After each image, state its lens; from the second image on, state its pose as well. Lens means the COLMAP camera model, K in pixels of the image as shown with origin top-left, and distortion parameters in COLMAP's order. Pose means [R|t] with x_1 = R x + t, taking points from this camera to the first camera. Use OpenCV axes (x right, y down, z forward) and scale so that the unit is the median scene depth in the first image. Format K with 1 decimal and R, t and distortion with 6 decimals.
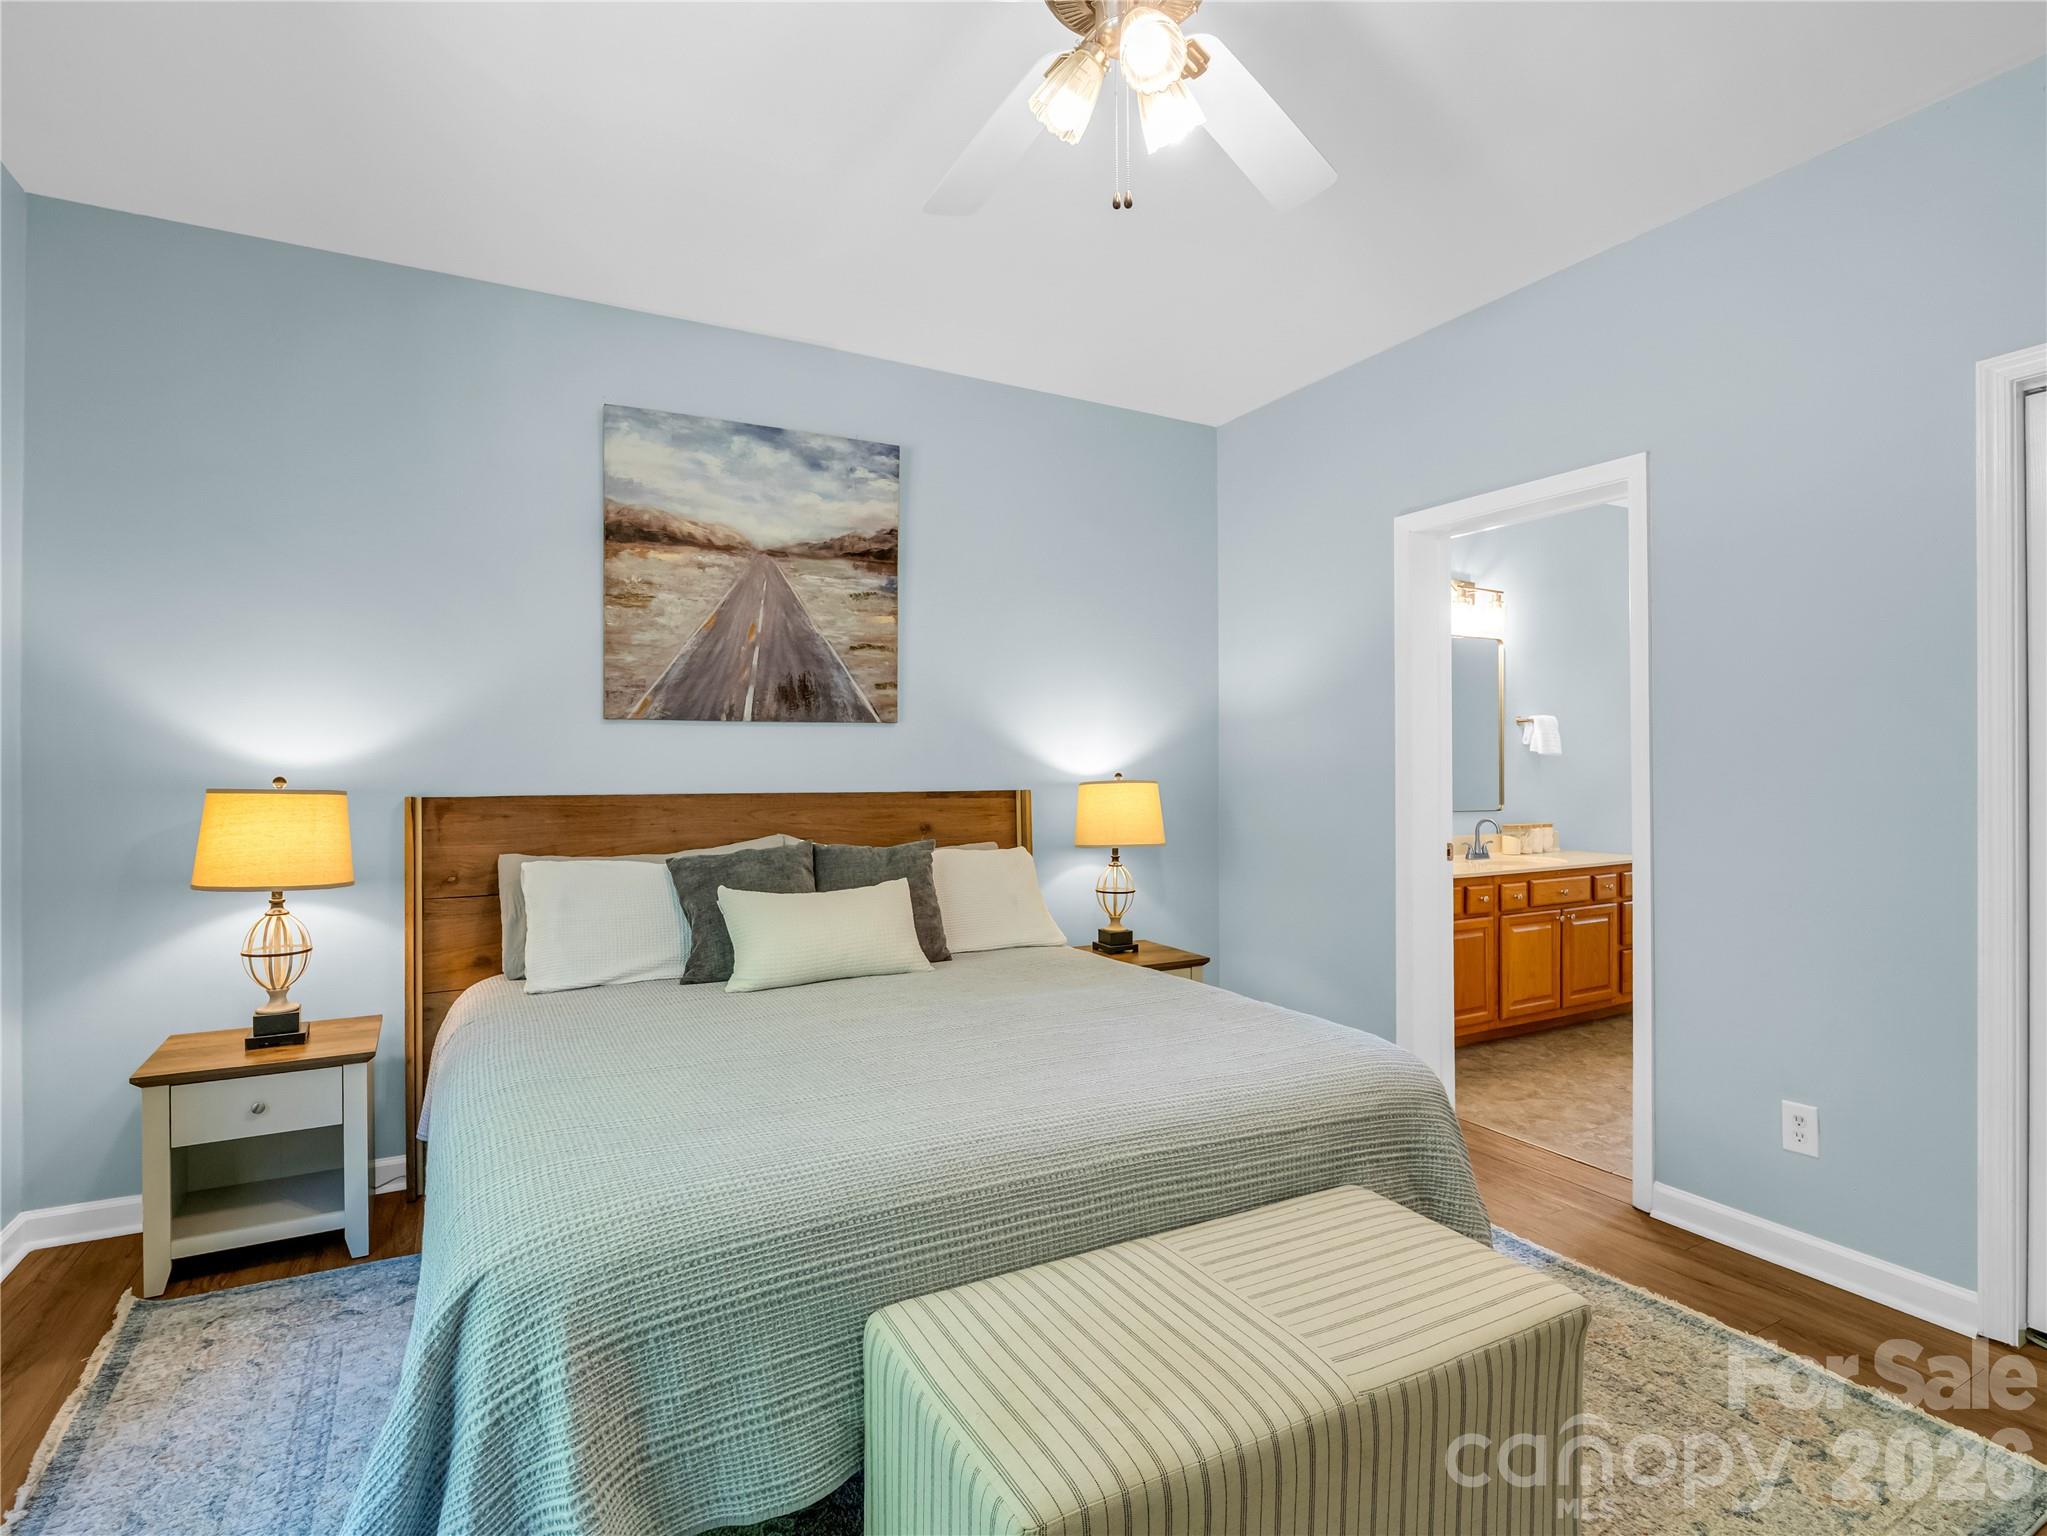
lens RADIAL K [[1018.7, 0, 1021.8], [0, 1018.7, 768.5], [0, 0, 1]] dist [-0.008520, -0.004764]
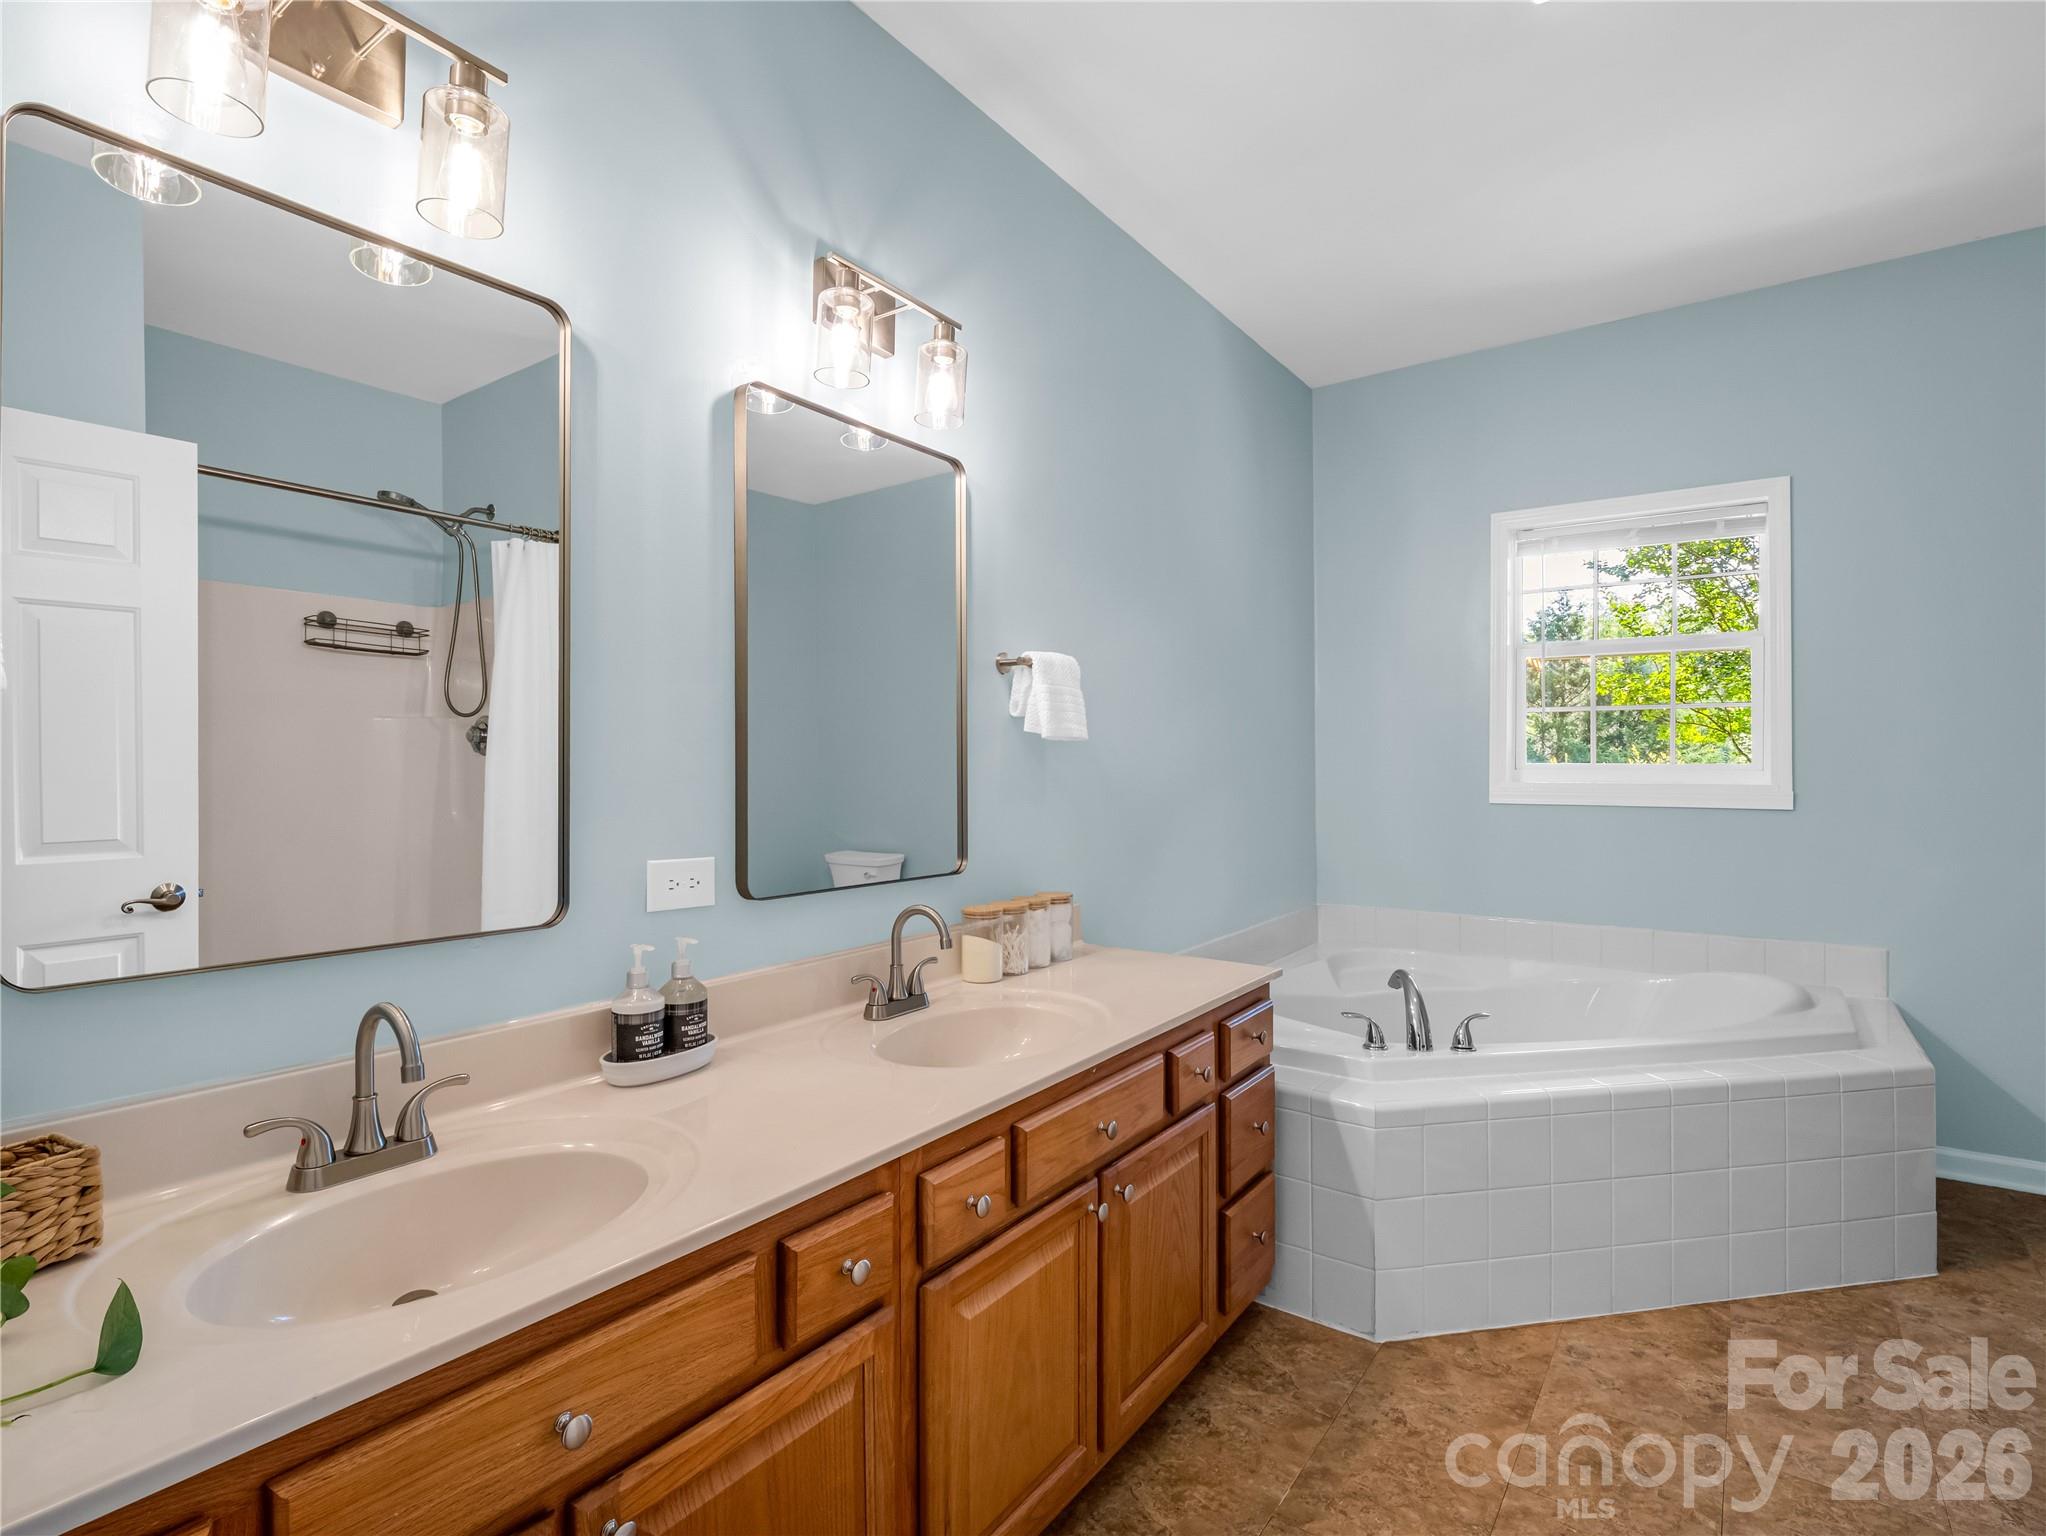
lens RADIAL K [[1018.2, 0, 1026.1], [0, 1018.2, 769.6], [0, 0, 1]] dist [-0.008520, -0.004764]
pose [[0.899039, 0.000214, 0.437869, 0.326403], [0.001186, 0.999995, -0.002922, -0.000137], [-0.437868, 0.003146, 0.899034, 0.639641]]
